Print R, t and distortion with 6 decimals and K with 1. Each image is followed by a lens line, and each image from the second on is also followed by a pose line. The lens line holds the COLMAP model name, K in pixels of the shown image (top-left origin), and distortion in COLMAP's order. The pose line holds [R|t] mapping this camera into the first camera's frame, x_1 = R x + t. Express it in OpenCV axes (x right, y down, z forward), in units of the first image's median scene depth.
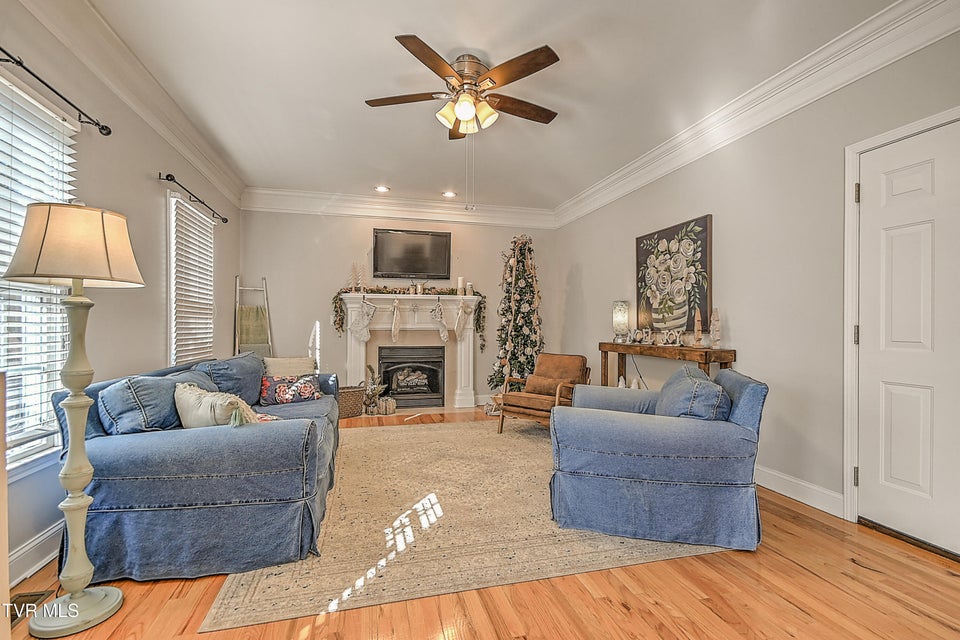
lens RADIAL K [[439.3, 0, 480.0], [0, 439.3, 320.0], [0, 0, 1]] dist [0.017027, -0.000007]
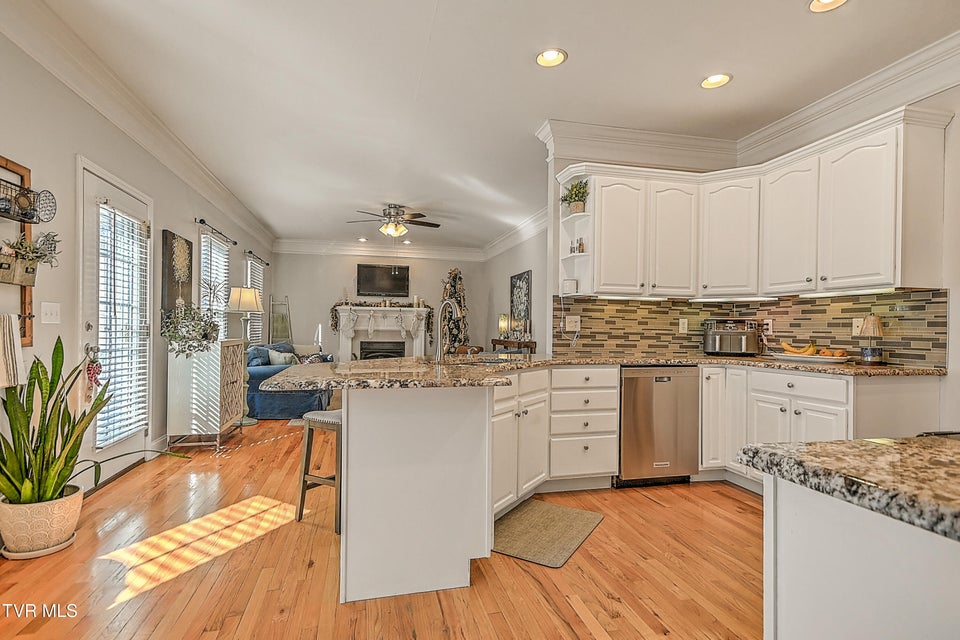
lens RADIAL K [[481.0, 0, 478.1], [0, 481.0, 329.8], [0, 0, 1]] dist [0.034551, 0.000191]
pose [[0.999613, 0.009958, -0.025971, 0.234262], [-0.009552, 0.999831, 0.015721, -0.009542], [0.026123, -0.015467, 0.999539, -0.699335]]
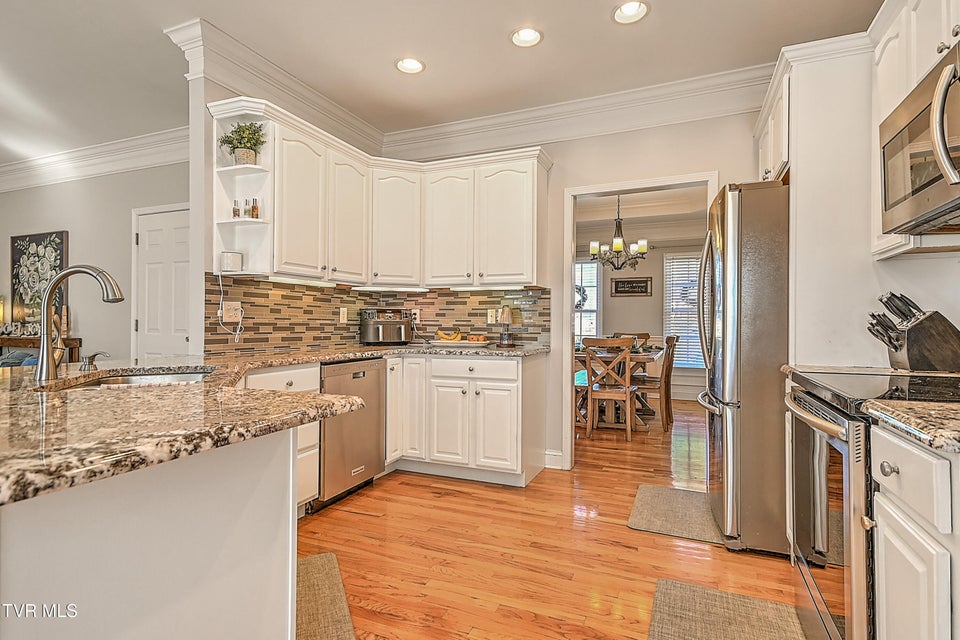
lens RADIAL K [[489.3, 0, 480.0], [0, 489.3, 320.0], [0, 0, 1]] dist [0.024224, 0.000056]
pose [[0.622821, 0.003687, 0.782356, 0.098261], [-0.013347, 0.999893, 0.005913, -0.006728], [-0.782250, -0.014125, 0.622804, -0.528335]]
